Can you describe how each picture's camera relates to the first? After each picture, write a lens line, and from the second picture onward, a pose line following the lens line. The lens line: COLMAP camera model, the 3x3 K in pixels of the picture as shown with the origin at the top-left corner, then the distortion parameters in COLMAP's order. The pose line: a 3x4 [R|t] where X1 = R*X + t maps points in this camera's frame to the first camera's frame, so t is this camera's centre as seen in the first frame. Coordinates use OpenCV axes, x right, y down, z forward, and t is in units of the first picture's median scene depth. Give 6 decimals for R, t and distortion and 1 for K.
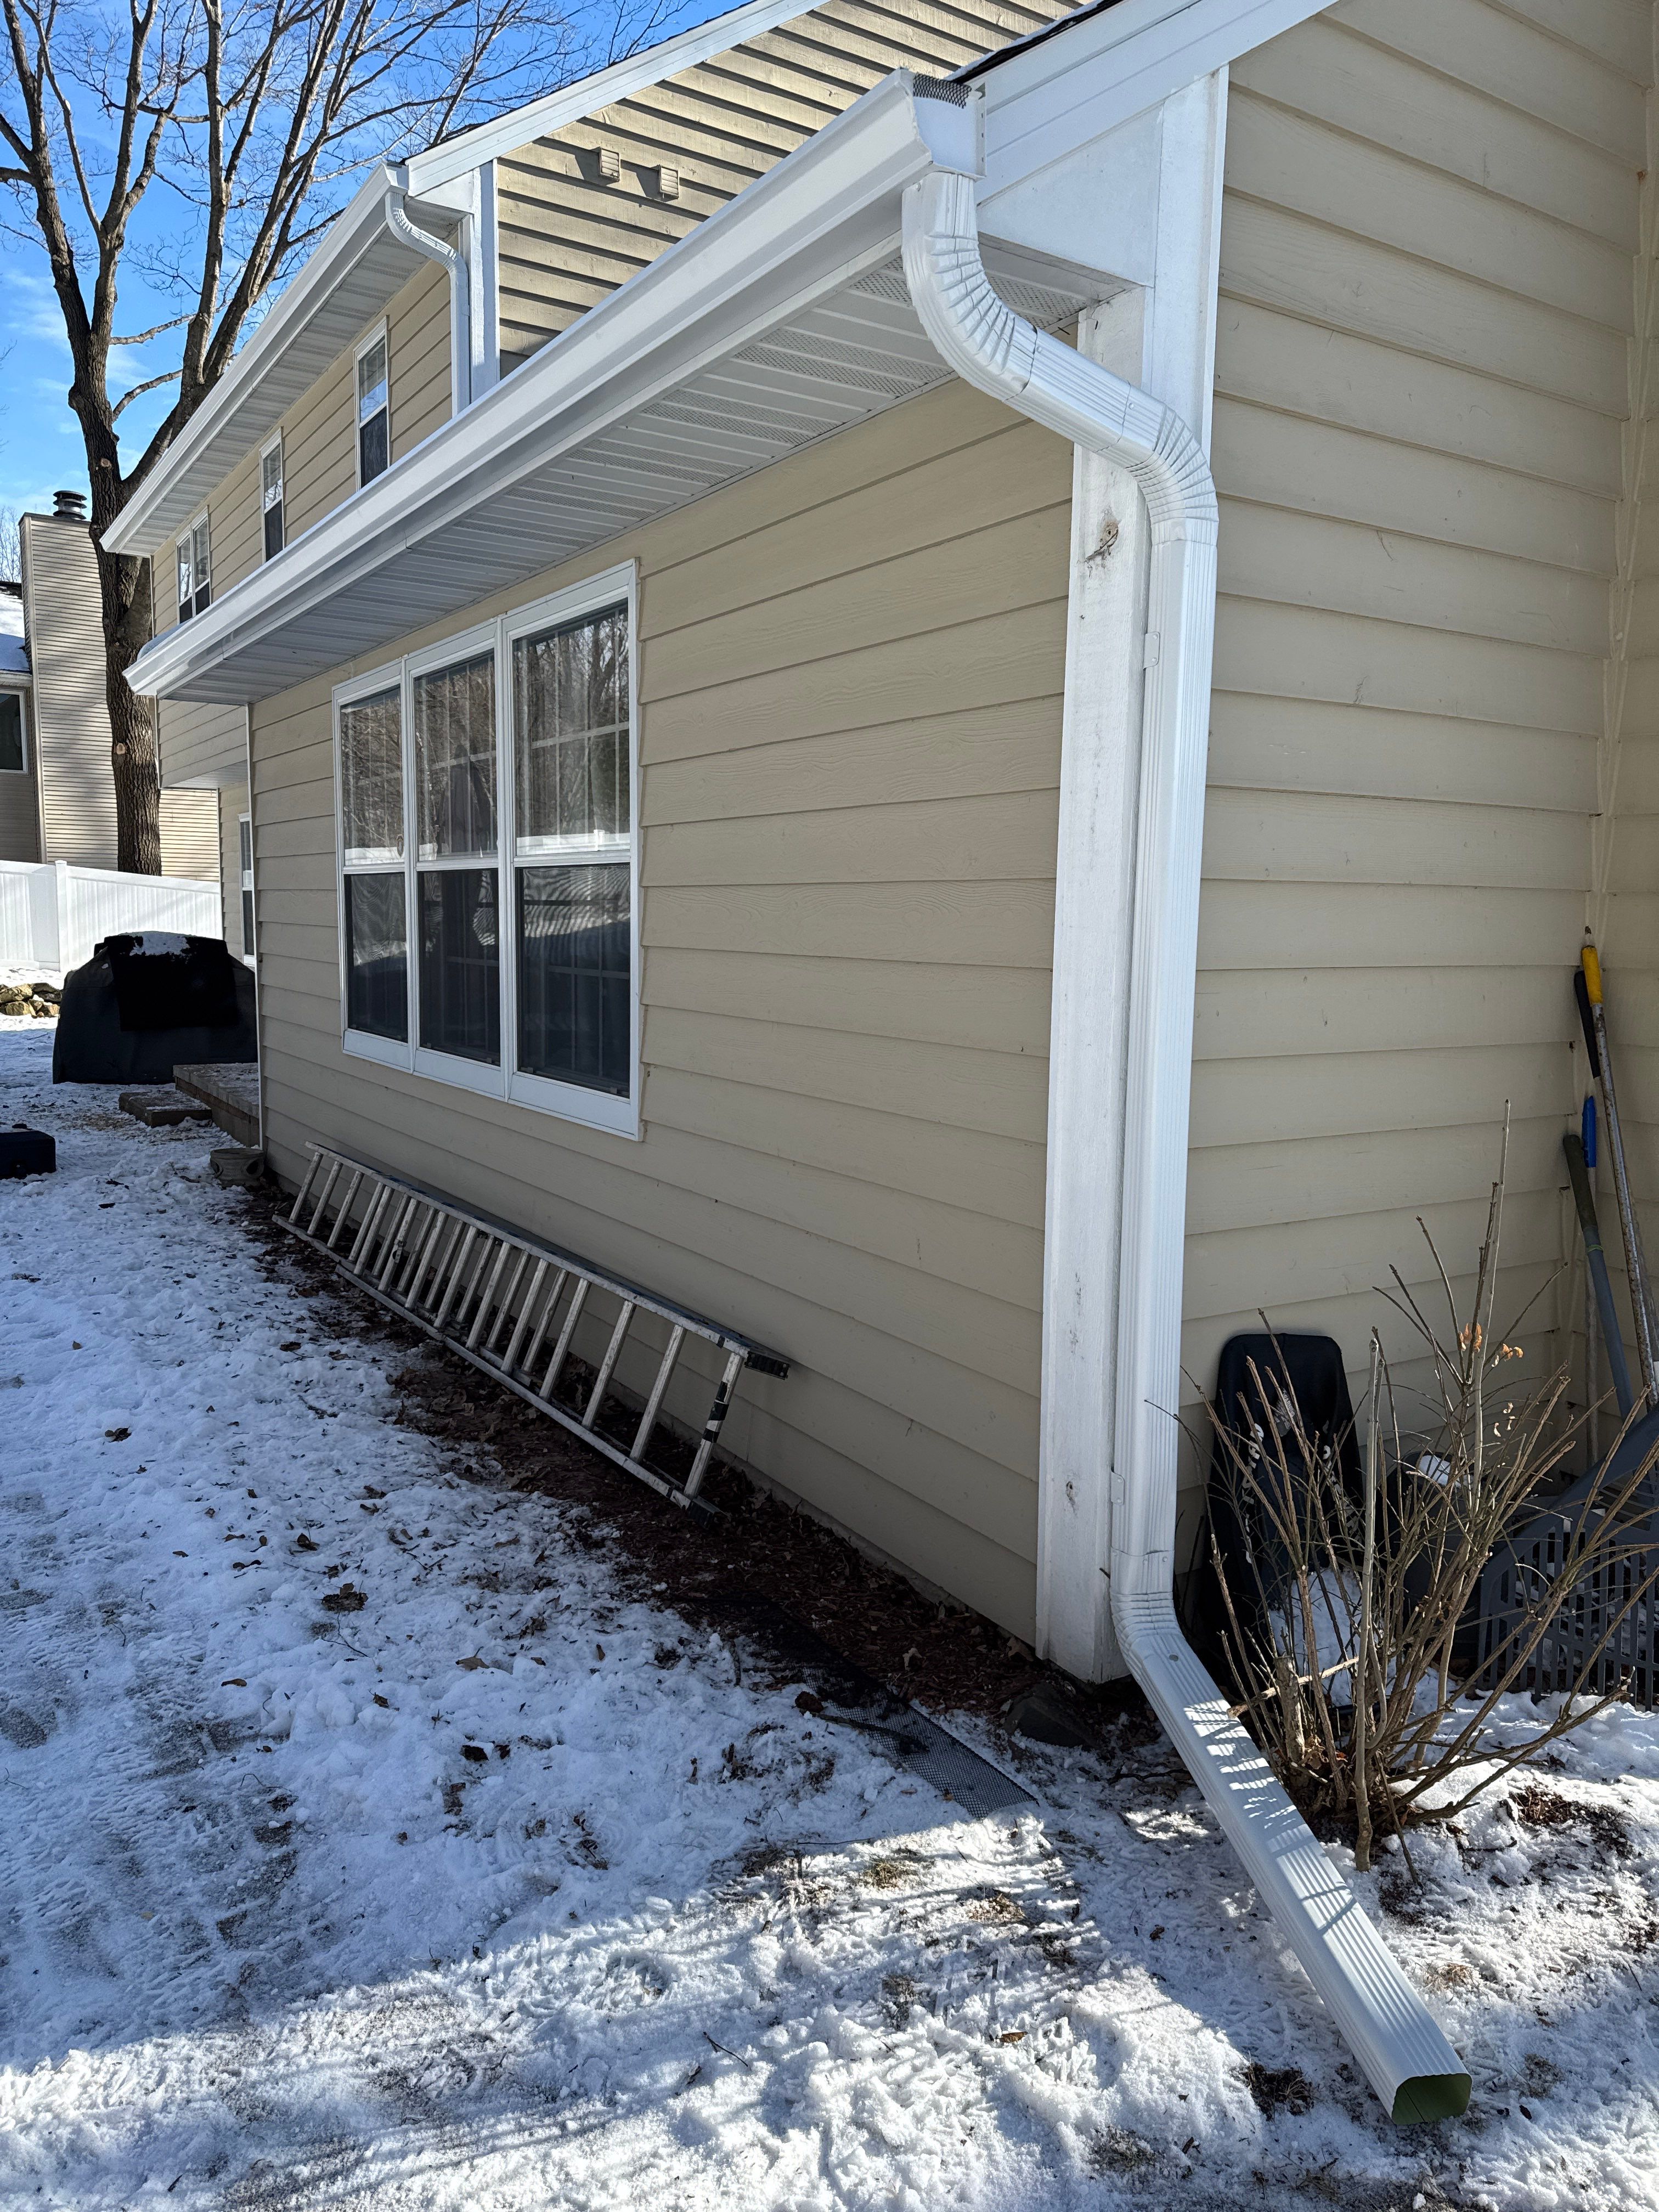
lens RADIAL K [[1557.8, 0, 830.0], [0, 1557.8, 1106.4], [0, 0, 1]] dist [-0.006138, 0.003738]
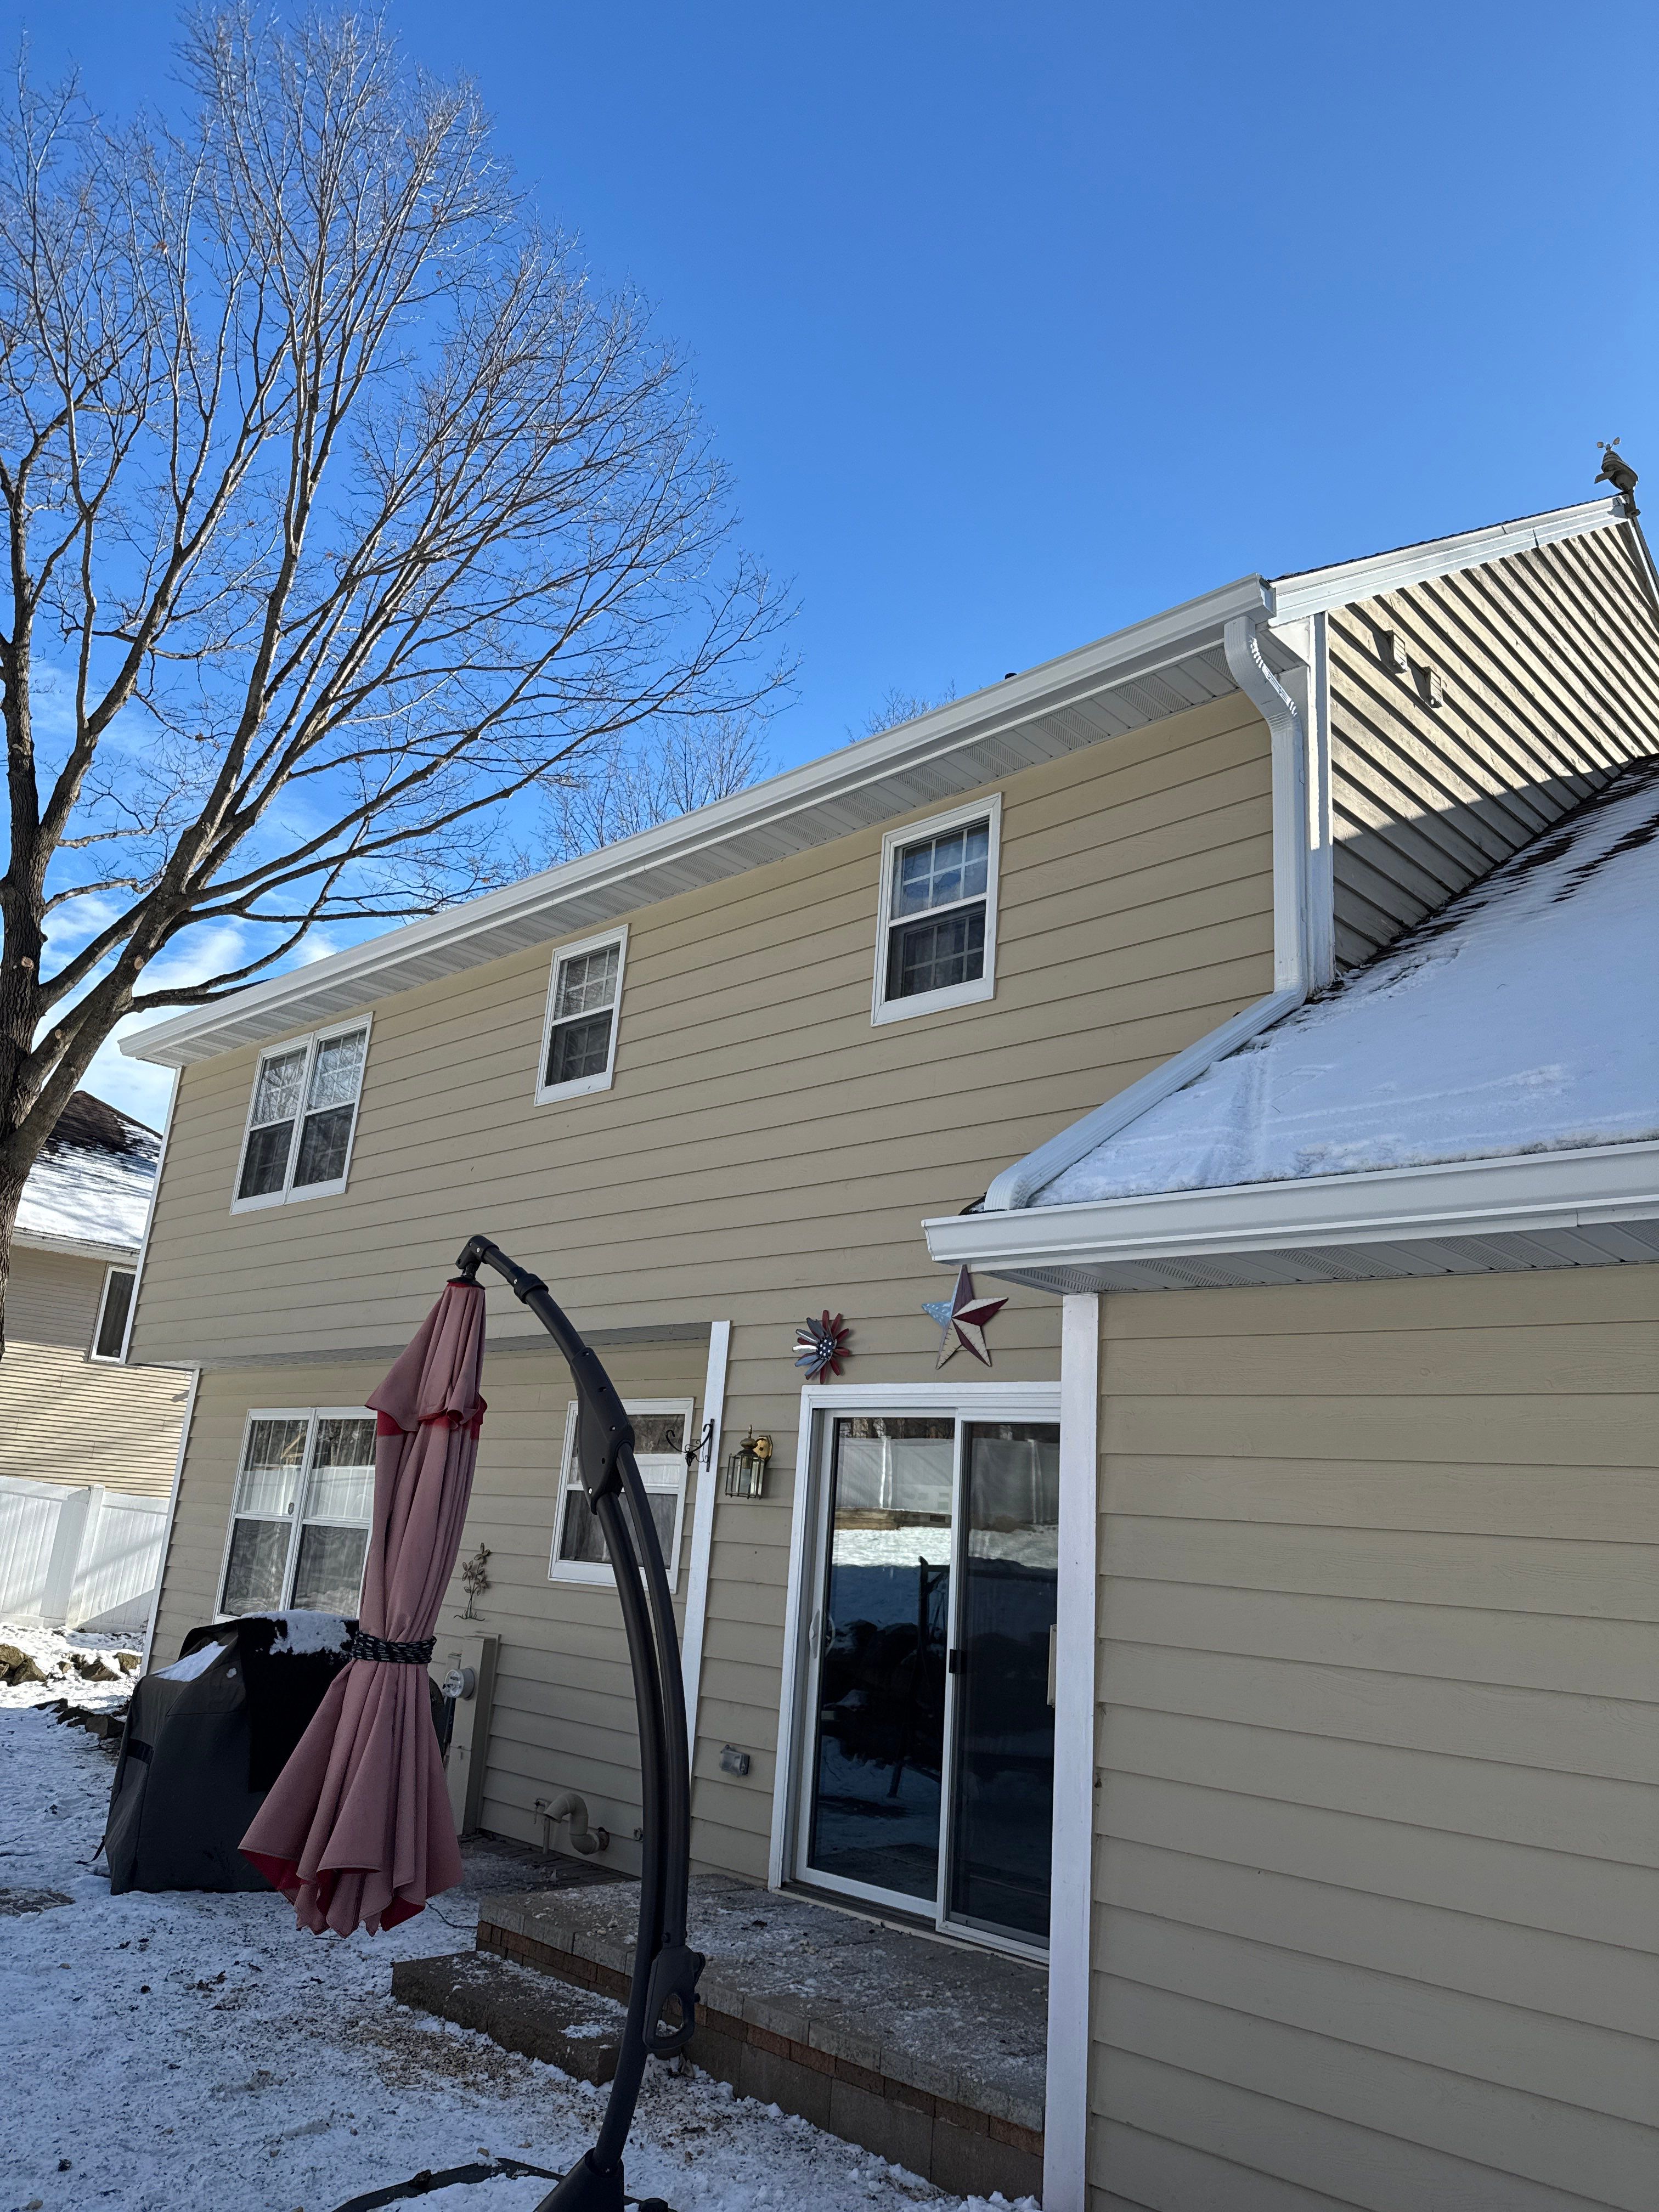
lens RADIAL K [[1557.8, 0, 828.6], [0, 1557.8, 1105.3], [0, 0, 1]] dist [-0.006138, 0.003738]
pose [[0.972539, 0.110720, 0.204716, -0.227923], [-0.026266, 0.926189, -0.376144, -0.042834], [-0.231252, 0.360438, 0.903663, 0.187293]]
